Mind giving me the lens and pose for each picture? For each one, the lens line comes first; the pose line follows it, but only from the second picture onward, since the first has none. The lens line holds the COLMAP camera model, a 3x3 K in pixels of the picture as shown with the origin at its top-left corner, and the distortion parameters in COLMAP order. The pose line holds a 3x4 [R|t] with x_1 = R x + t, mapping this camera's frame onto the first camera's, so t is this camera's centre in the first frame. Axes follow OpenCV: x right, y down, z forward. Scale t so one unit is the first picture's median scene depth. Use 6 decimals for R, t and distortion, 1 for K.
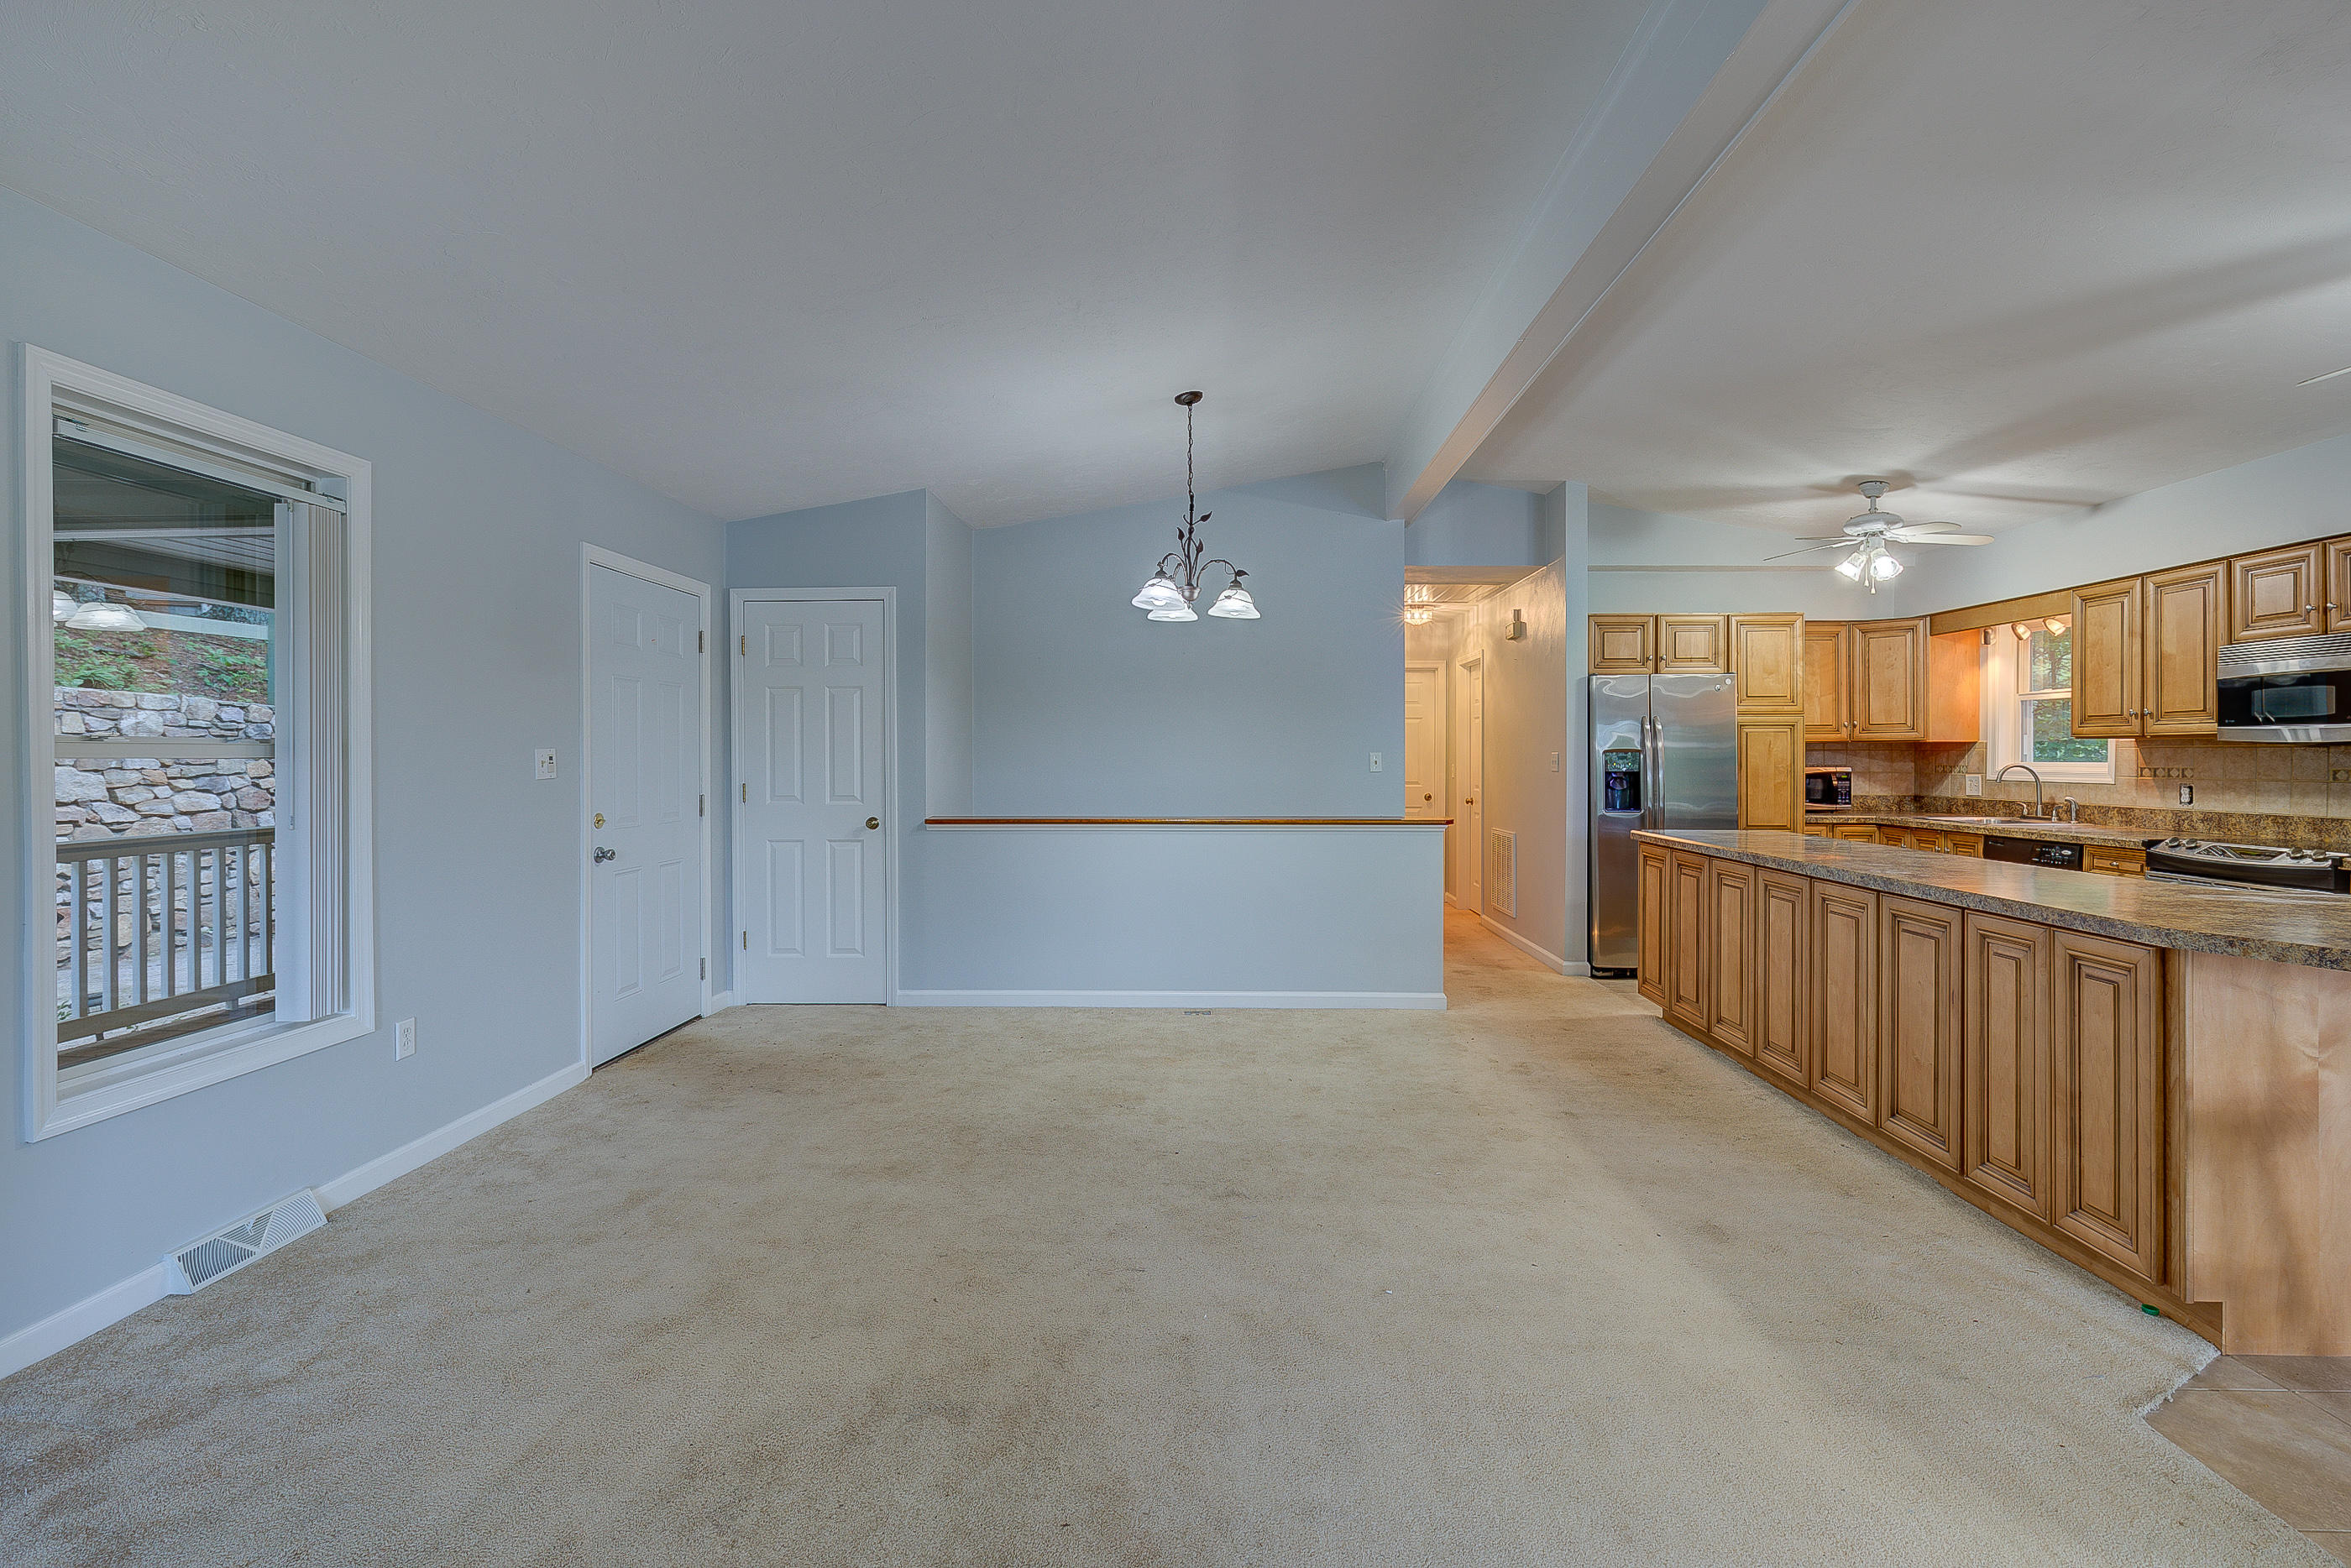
lens RADIAL K [[1058.2, 0, 1187.4], [0, 1058.2, 761.6], [0, 0, 1]] dist [-0.015412, 0.006381]
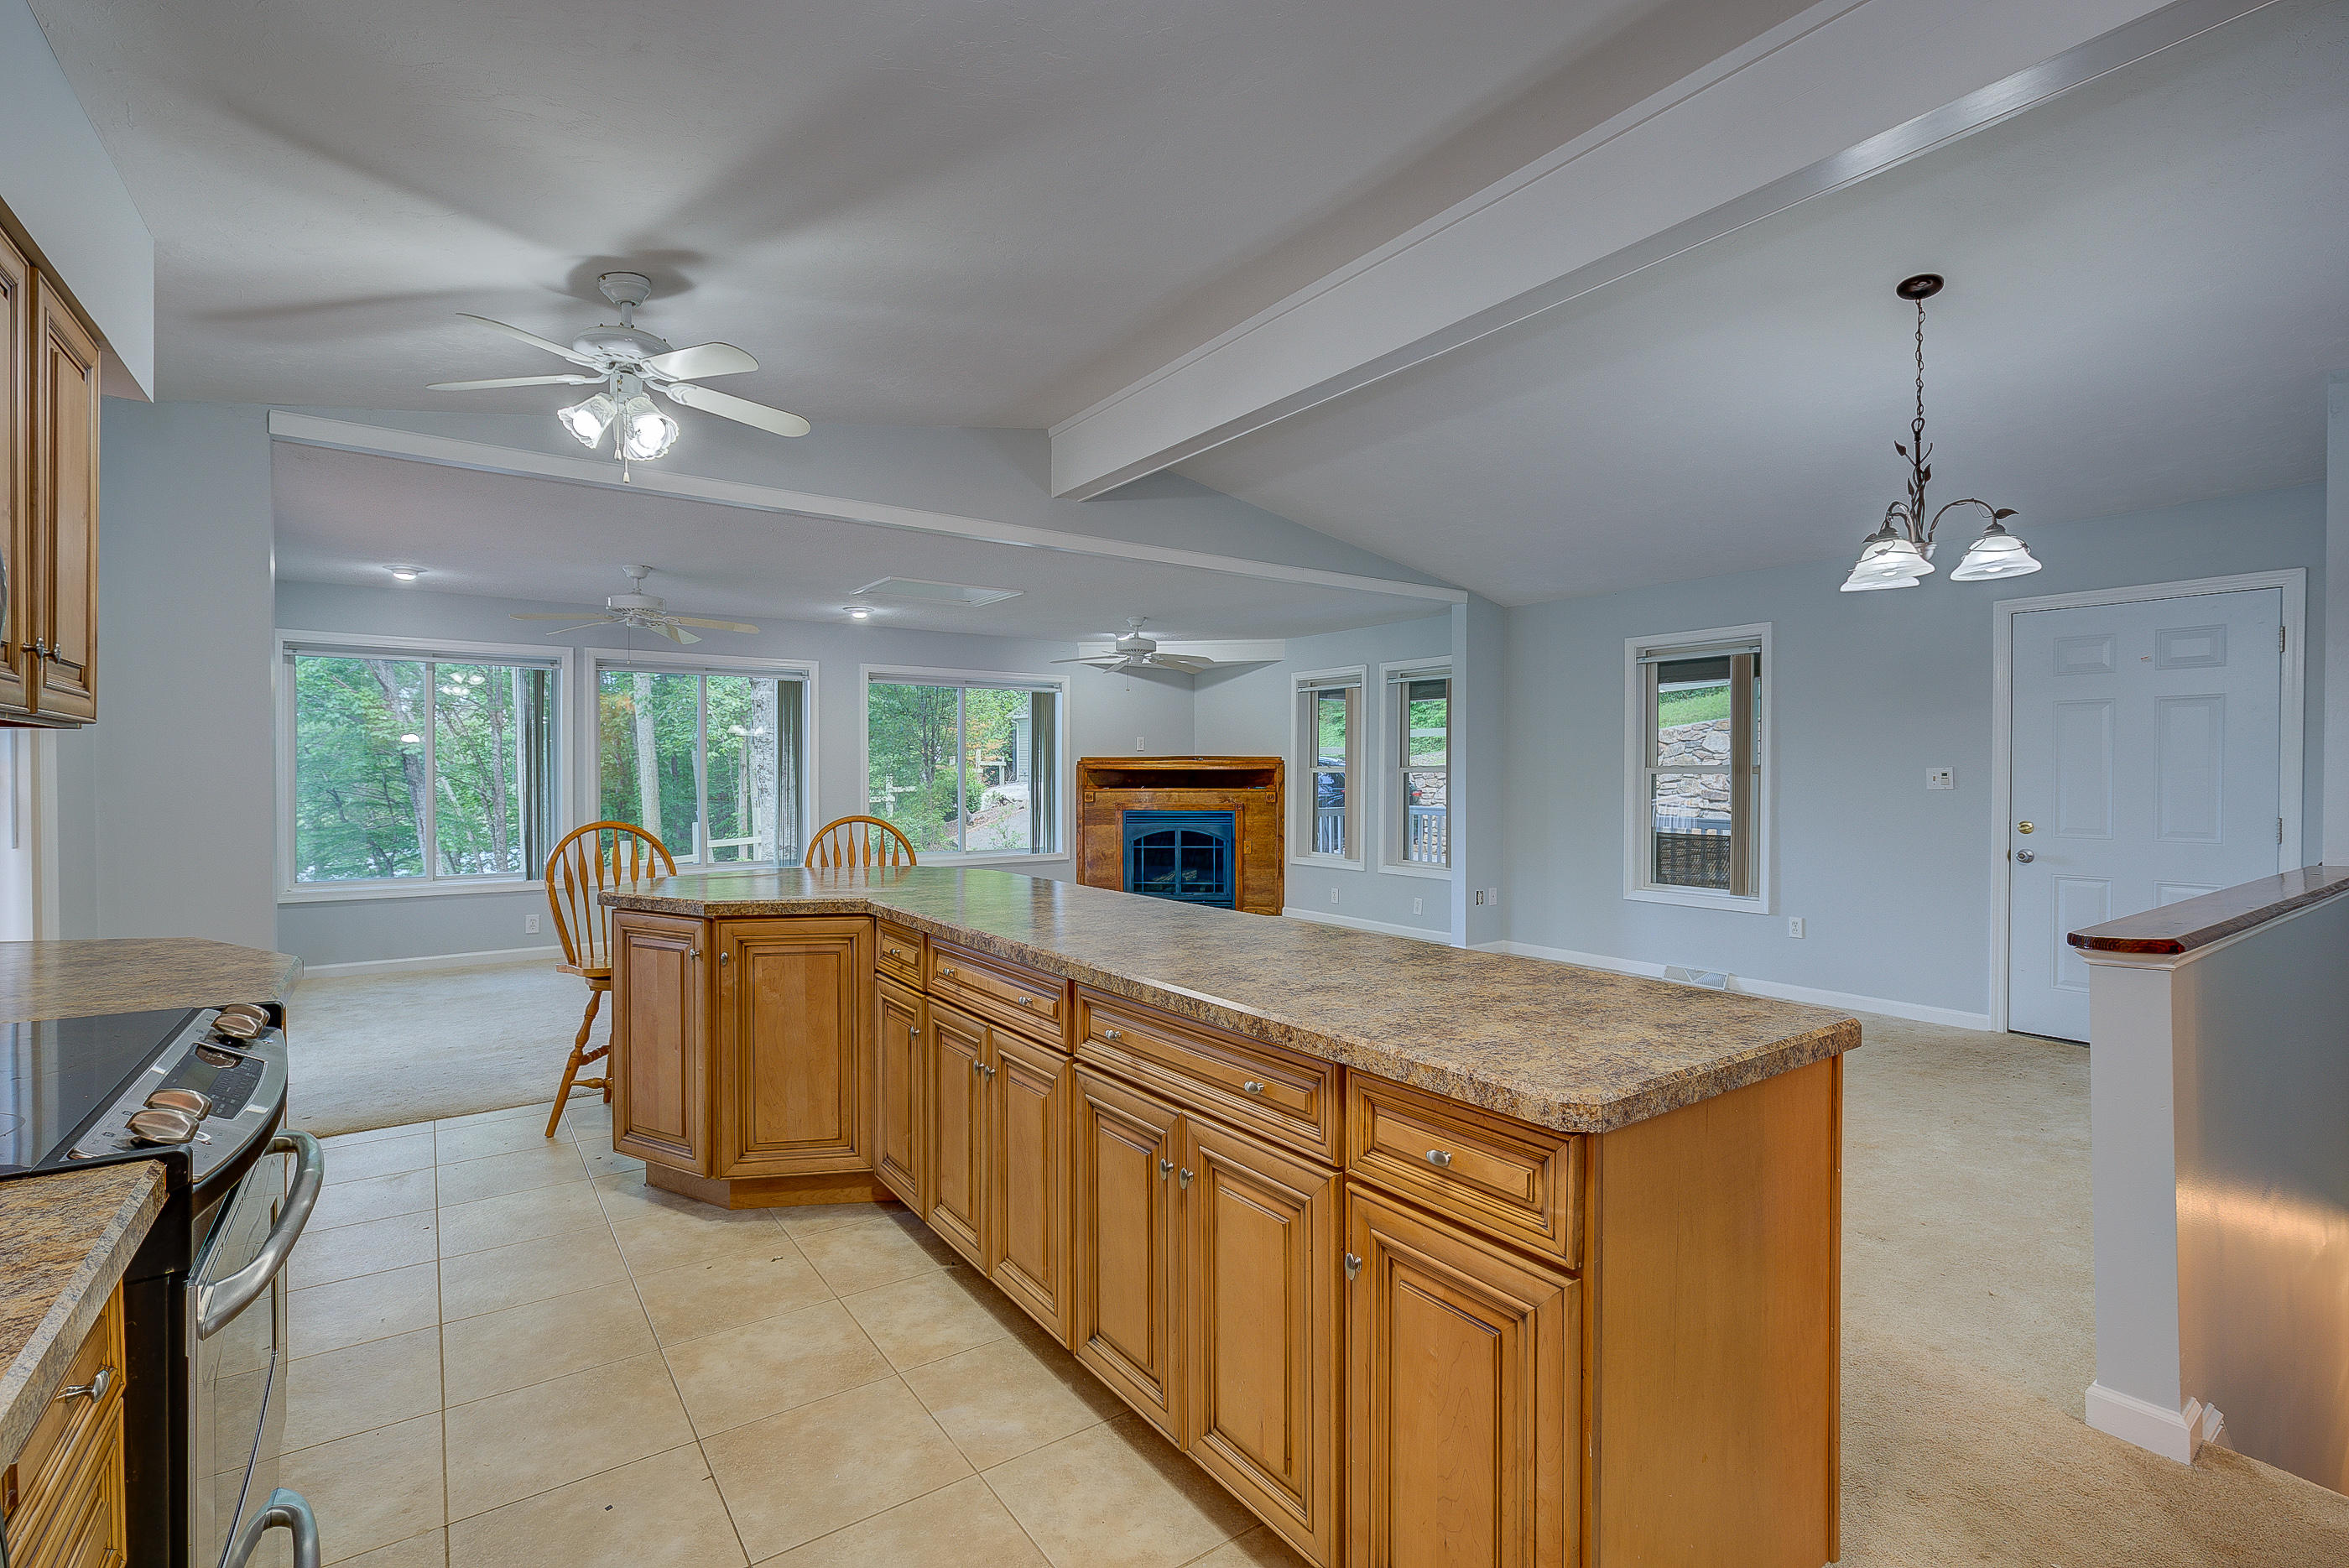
lens RADIAL K [[1057.4, 0, 1157.6], [0, 1057.4, 780.9], [0, 0, 1]] dist [-0.015412, 0.006381]
pose [[-0.810093, 0.002150, -0.586297, 0.795305], [-0.005020, 0.999931, 0.010603, -0.003667], [0.586279, 0.011532, -0.810027, 1.178175]]
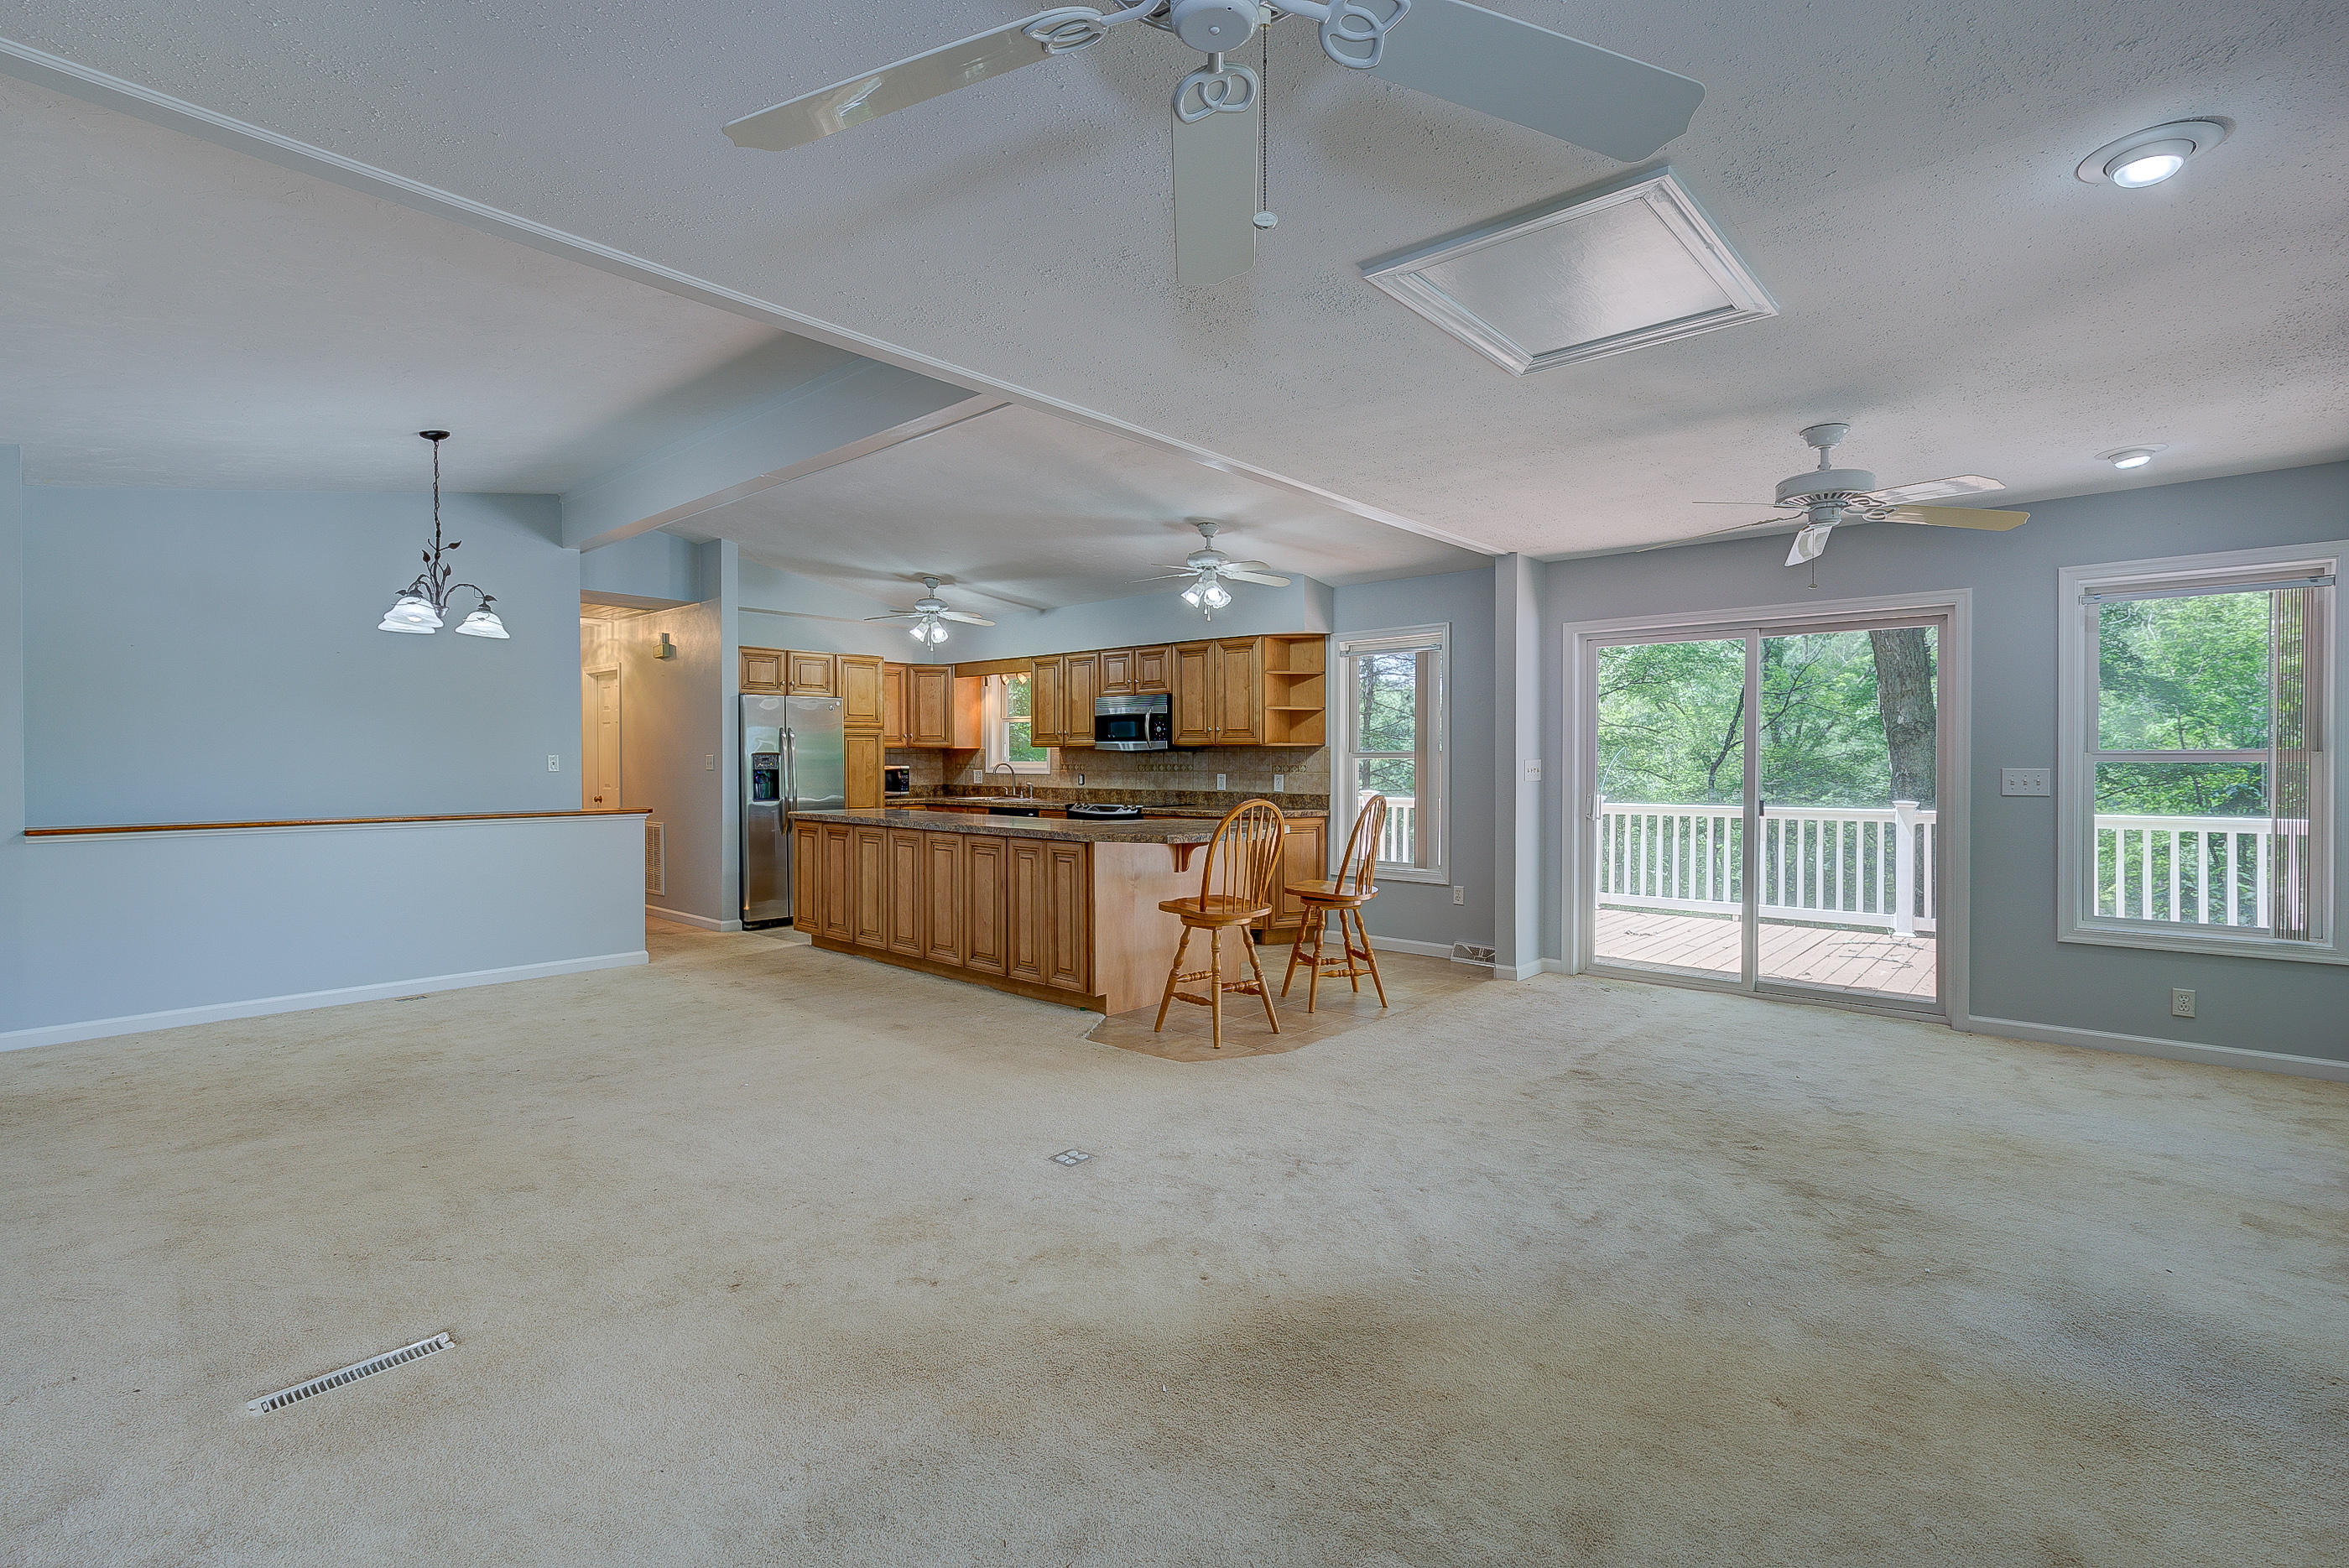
lens RADIAL K [[1057.4, 0, 1174.3], [0, 1057.4, 764.8], [0, 0, 1]] dist [-0.015412, 0.006381]
pose [[0.649408, -0.004951, 0.760424, -0.307356], [0.004741, 0.999986, 0.002462, 0.003237], [-0.760425, 0.002006, 0.649422, -0.281447]]
